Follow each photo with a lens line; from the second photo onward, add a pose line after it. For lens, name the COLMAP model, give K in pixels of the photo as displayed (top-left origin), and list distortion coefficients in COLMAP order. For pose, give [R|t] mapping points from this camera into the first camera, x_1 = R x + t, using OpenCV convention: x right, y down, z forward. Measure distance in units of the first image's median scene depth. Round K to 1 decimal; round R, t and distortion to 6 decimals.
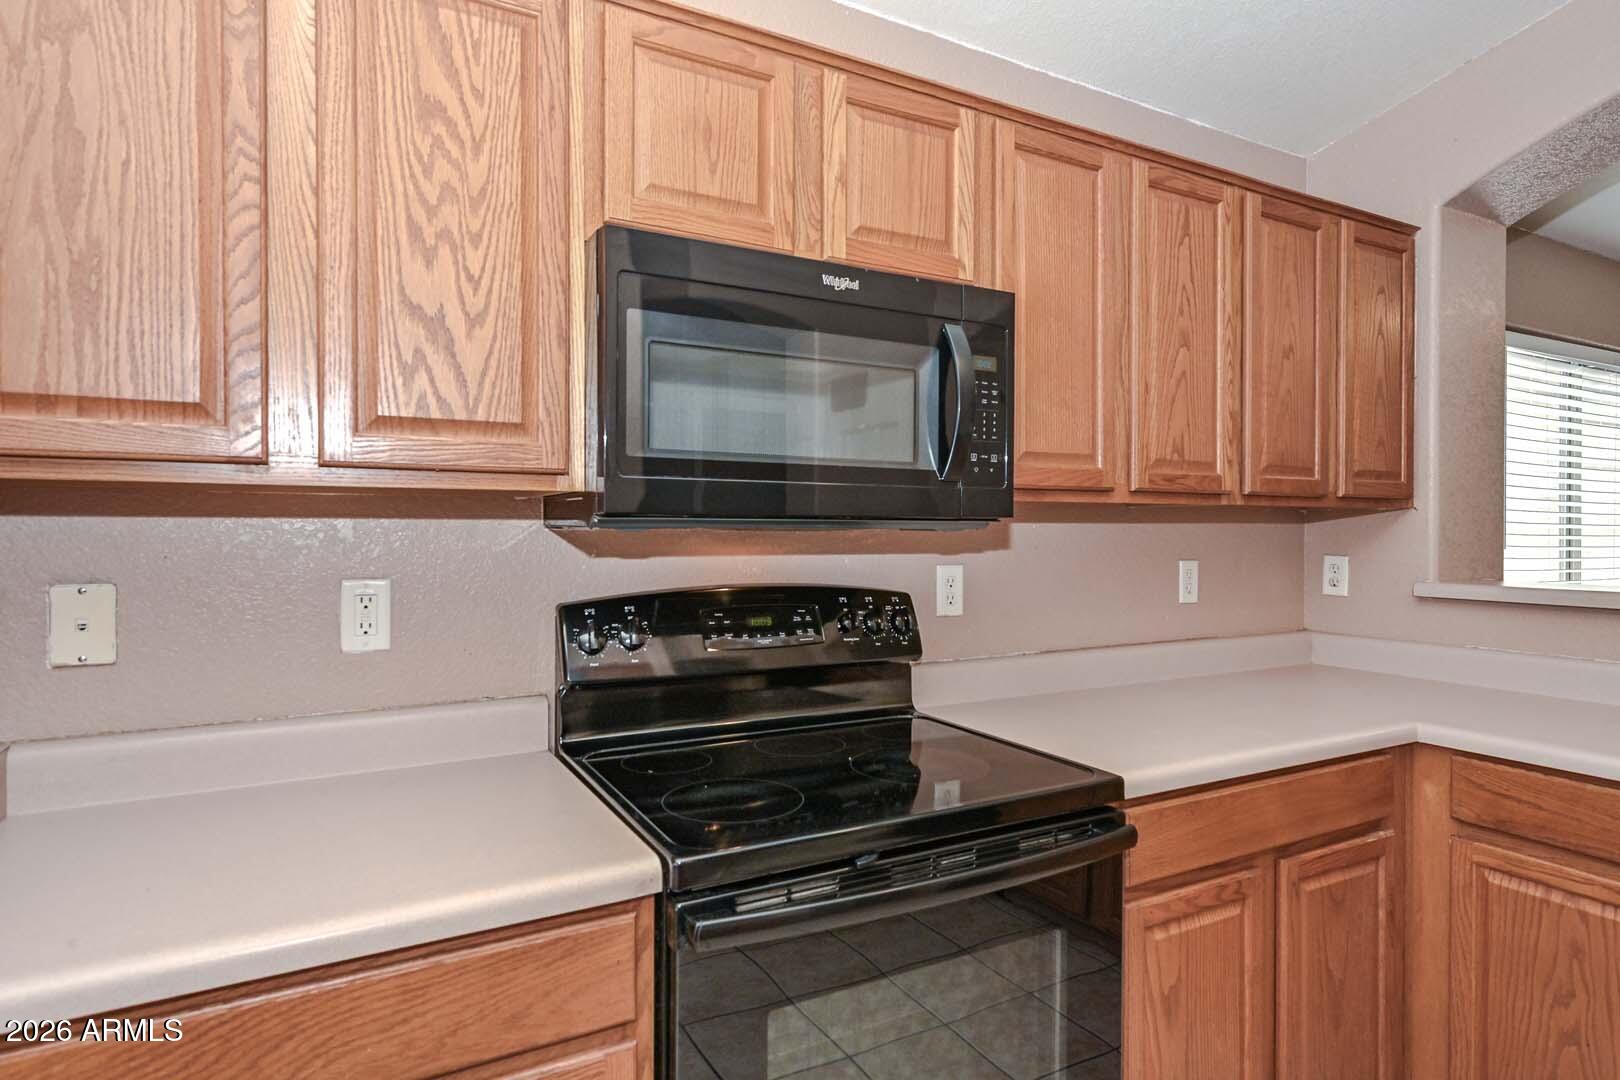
lens RADIAL K [[895.1, 0, 807.8], [0, 895.1, 532.6], [0, 0, 1]] dist [0.004801, 0.002719]
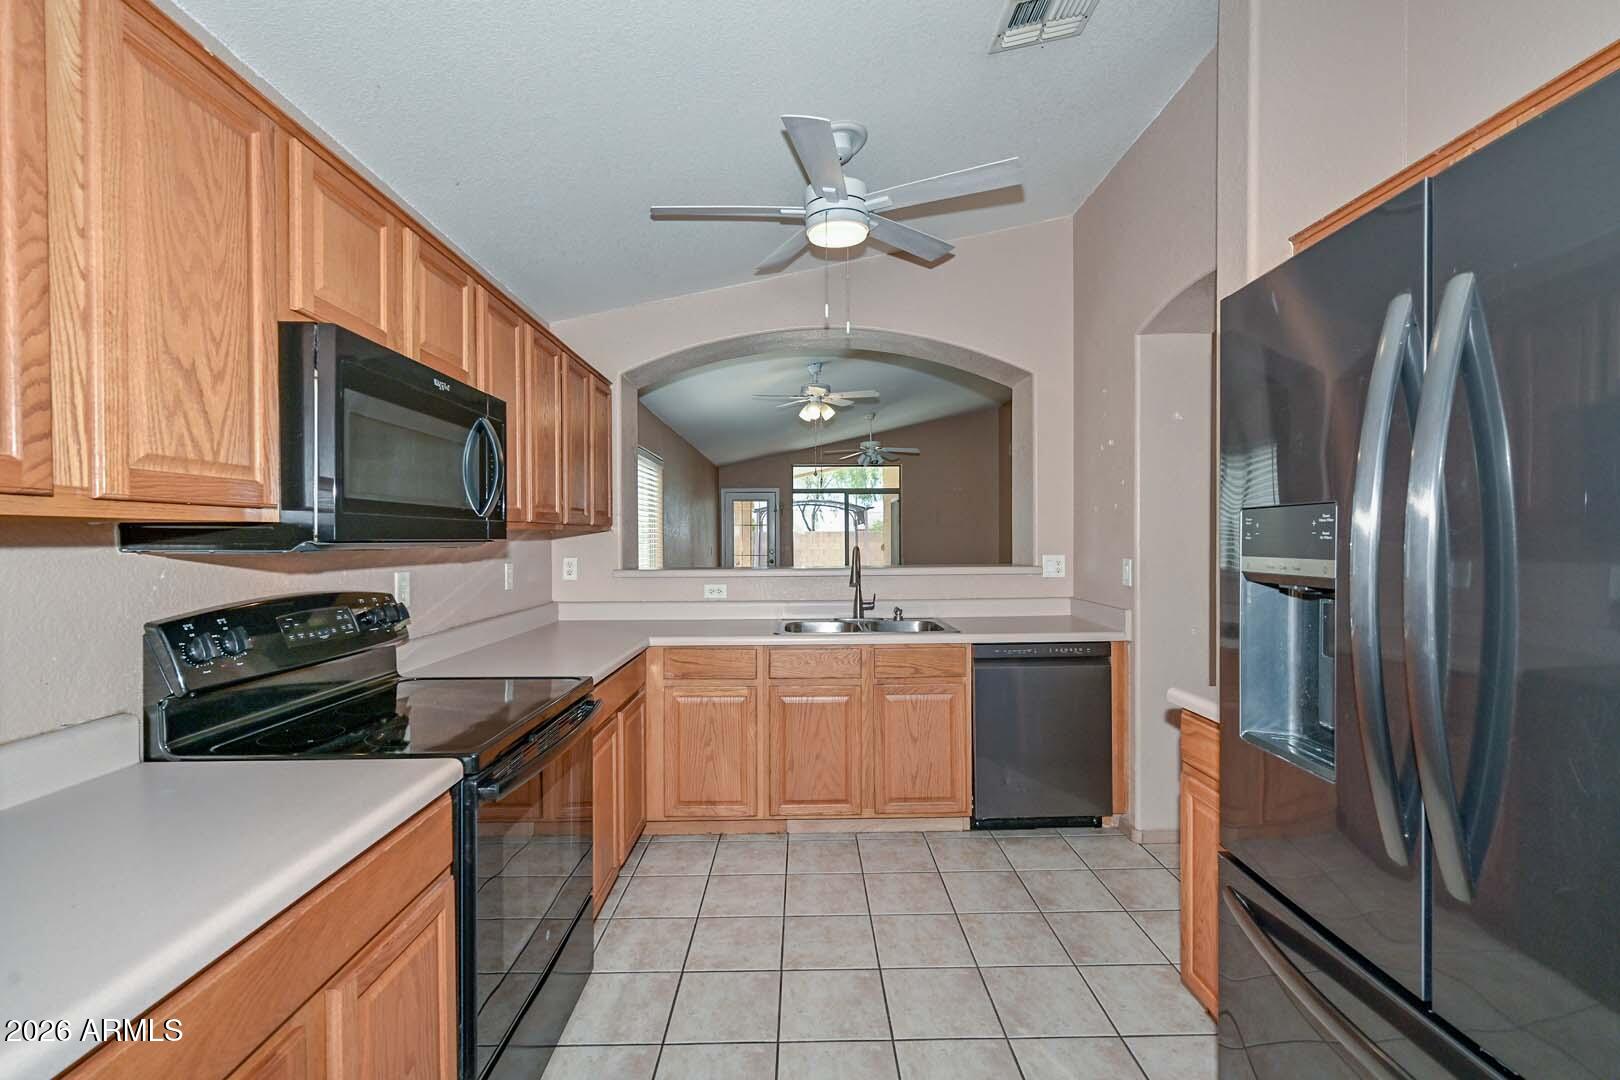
lens RADIAL K [[721.2, 0, 811.7], [0, 721.2, 540.5], [0, 0, 1]] dist [0.004312, 0.000488]
pose [[0.456915, -0.011601, 0.889435, -0.860542], [0.013556, 0.999890, 0.006078, -0.017563], [-0.889407, 0.009280, 0.457022, -0.121281]]
